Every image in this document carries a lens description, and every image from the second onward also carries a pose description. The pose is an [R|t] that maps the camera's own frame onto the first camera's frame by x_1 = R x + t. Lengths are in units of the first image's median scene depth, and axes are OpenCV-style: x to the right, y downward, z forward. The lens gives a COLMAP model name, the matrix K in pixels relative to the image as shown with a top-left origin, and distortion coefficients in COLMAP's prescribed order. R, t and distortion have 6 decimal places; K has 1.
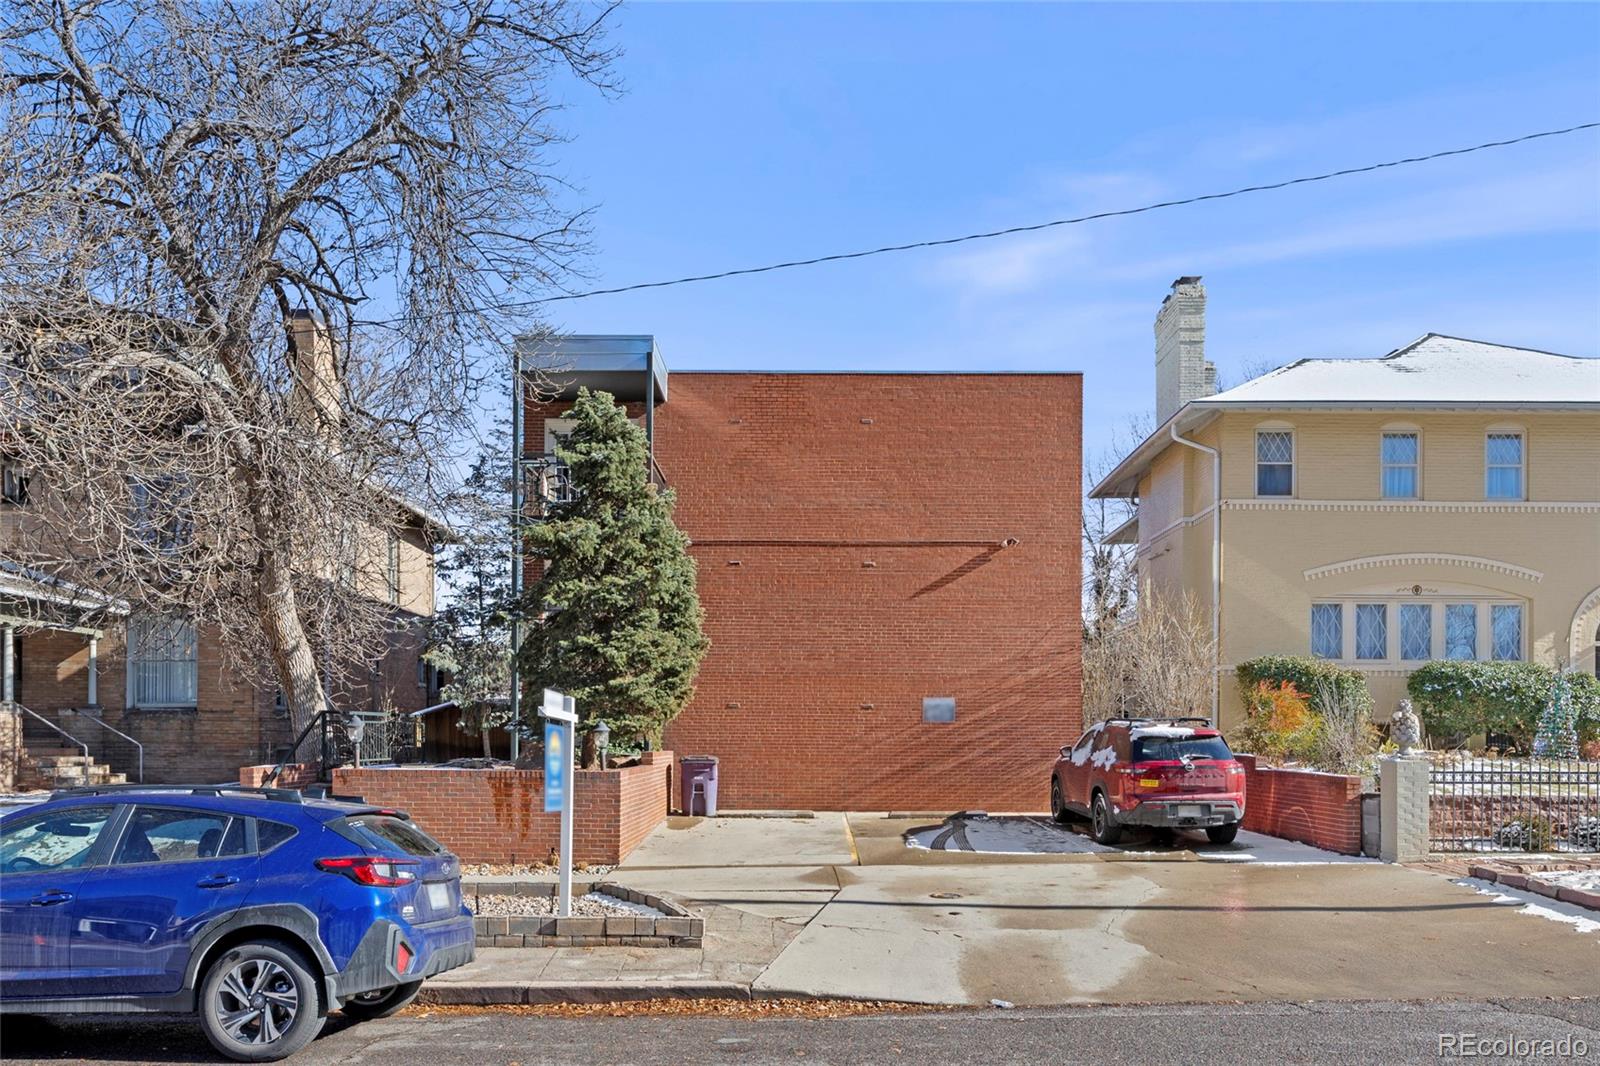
lens RADIAL K [[1056.9, 0, 799.5], [0, 1056.9, 534.4], [0, 0, 1]] dist [-0.000229, -0.000216]
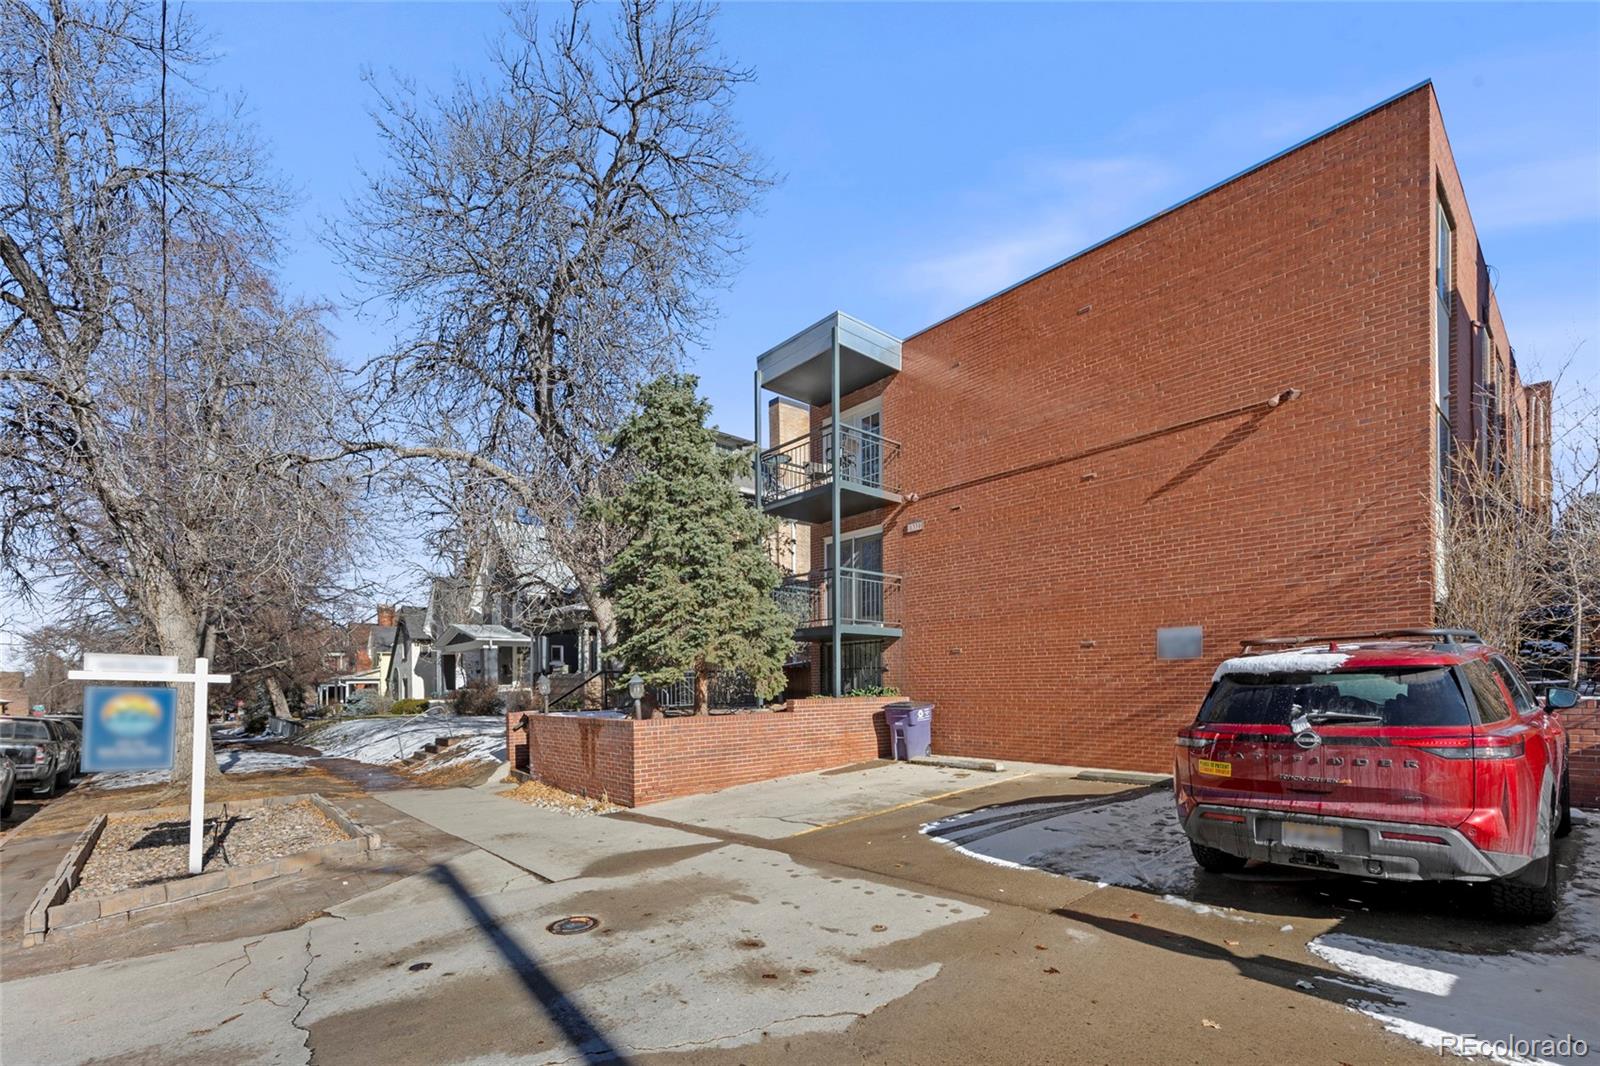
lens RADIAL K [[688.7, 0, 800.3], [0, 688.7, 613.1], [0, 0, 1]] dist [0.001008, 0.000349]
pose [[0.667000, -0.092054, -0.739349, 0.319414], [0.159378, 0.986996, 0.020894, 0.090572], [0.727811, -0.131773, 0.672998, 0.467647]]
